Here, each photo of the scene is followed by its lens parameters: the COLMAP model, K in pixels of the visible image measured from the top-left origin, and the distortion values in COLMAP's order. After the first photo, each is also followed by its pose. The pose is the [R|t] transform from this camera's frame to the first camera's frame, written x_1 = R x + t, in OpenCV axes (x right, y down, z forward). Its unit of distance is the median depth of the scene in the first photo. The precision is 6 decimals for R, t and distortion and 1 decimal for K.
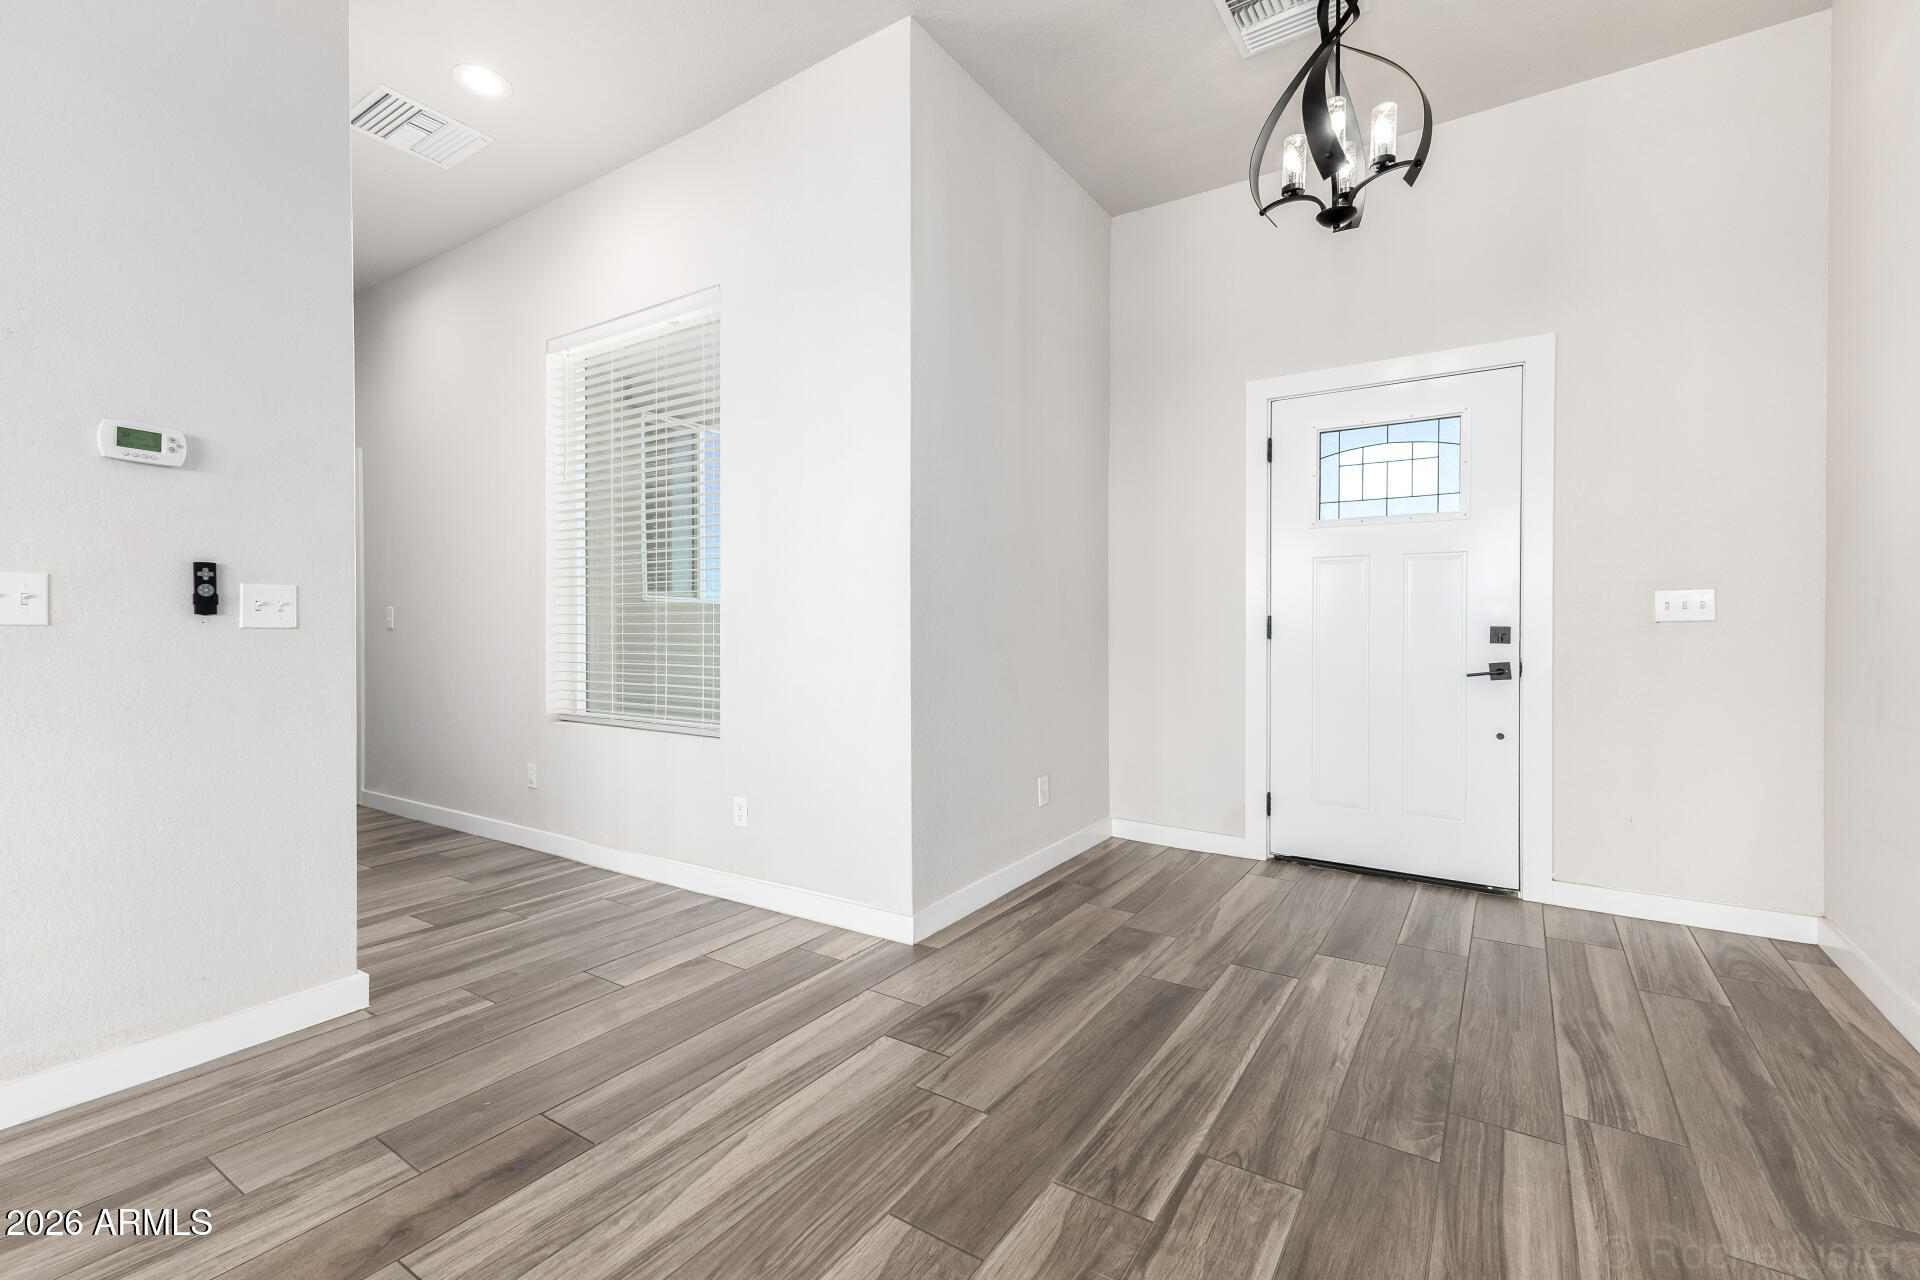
lens RADIAL K [[839.6, 0, 960.8], [0, 839.6, 636.4], [0, 0, 1]] dist [0.000928, -0.000019]
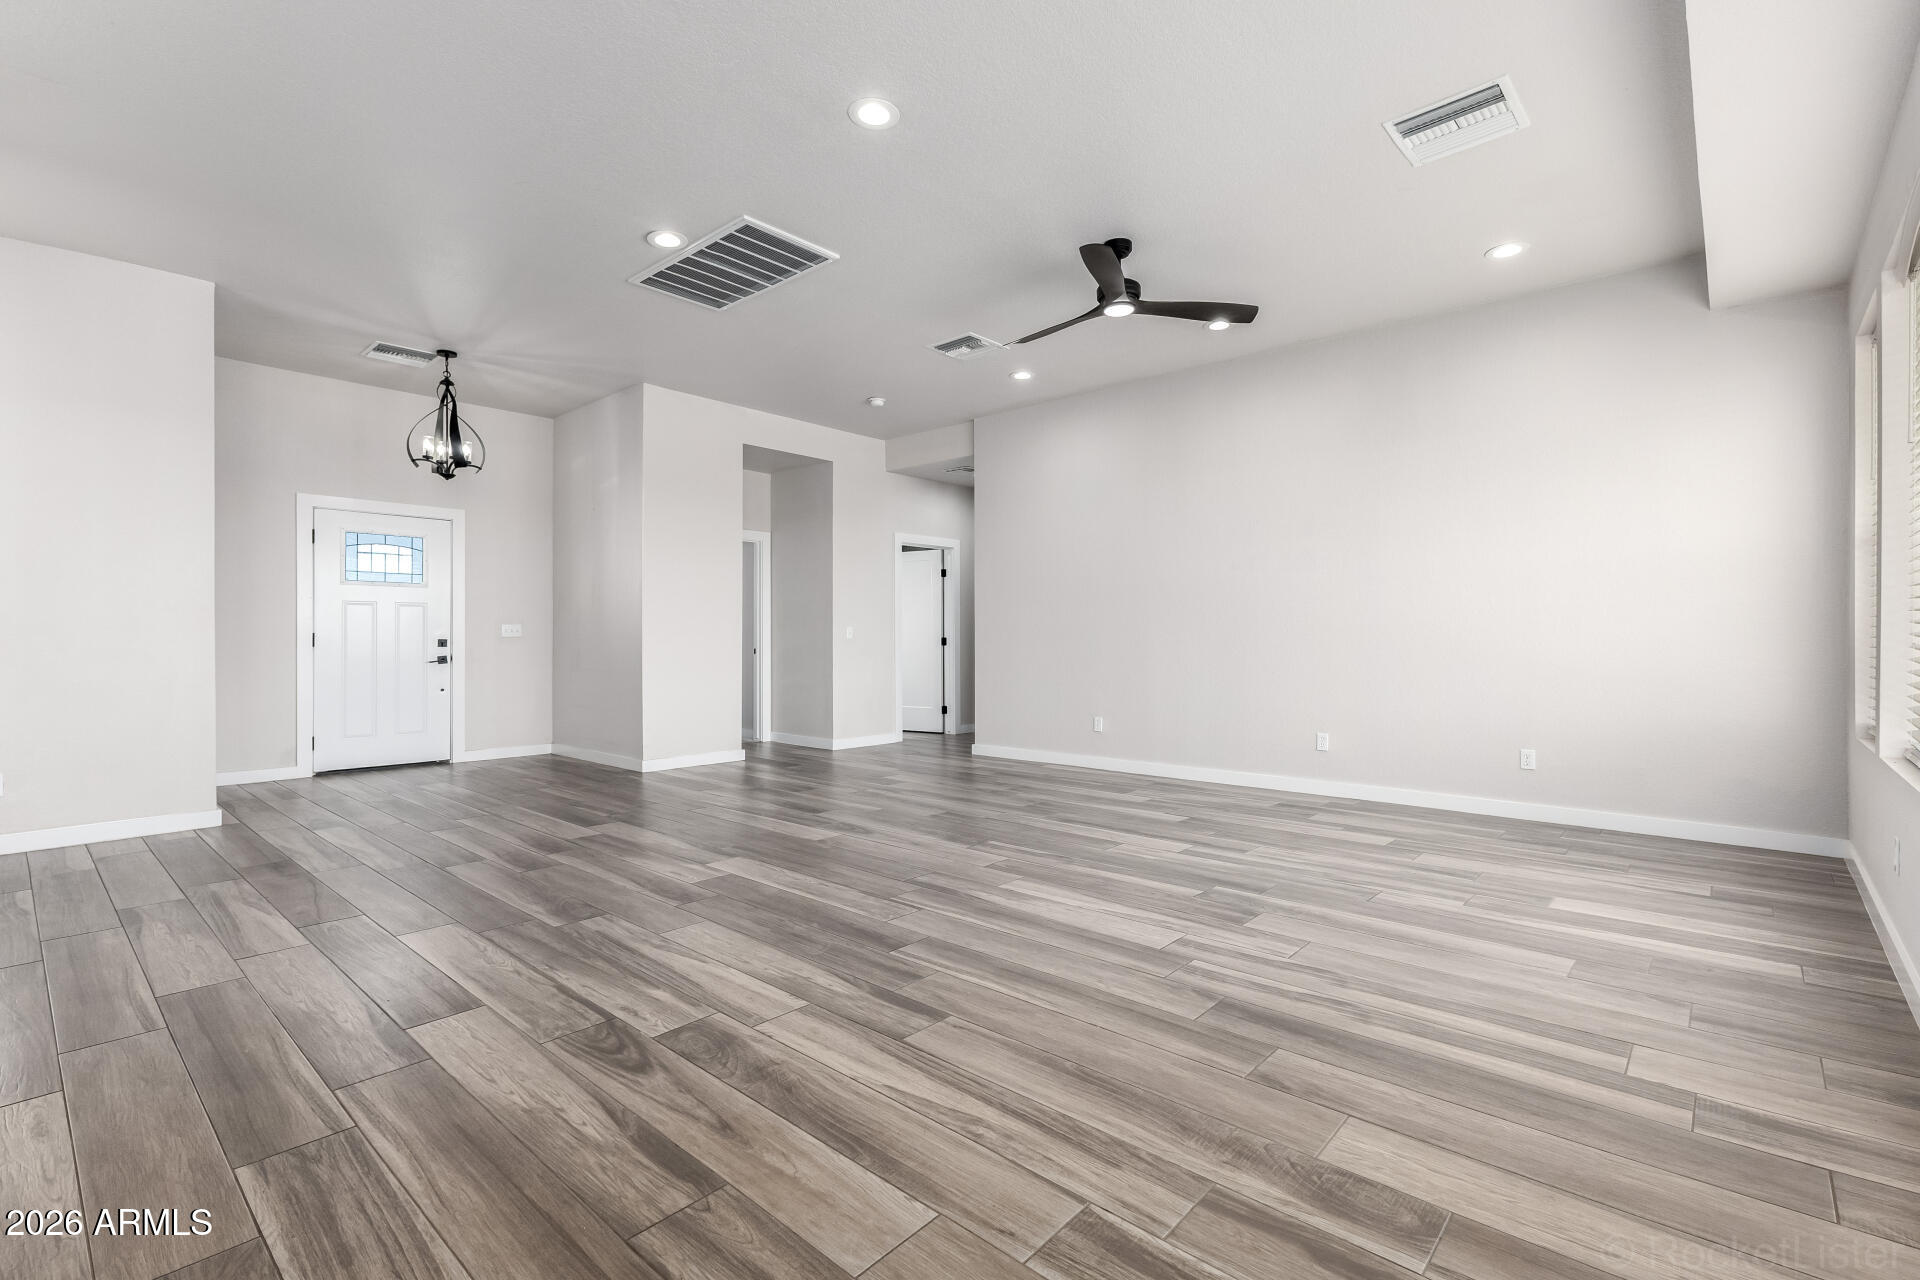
lens RADIAL K [[839.6, 0, 961.5], [0, 839.6, 640.3], [0, 0, 1]] dist [0.000928, -0.000019]
pose [[0.134398, -0.002886, 0.990923, -1.285182], [0.010087, 0.999948, 0.001544, 0.001195], [-0.990876, 0.009788, 0.134420, -0.599090]]
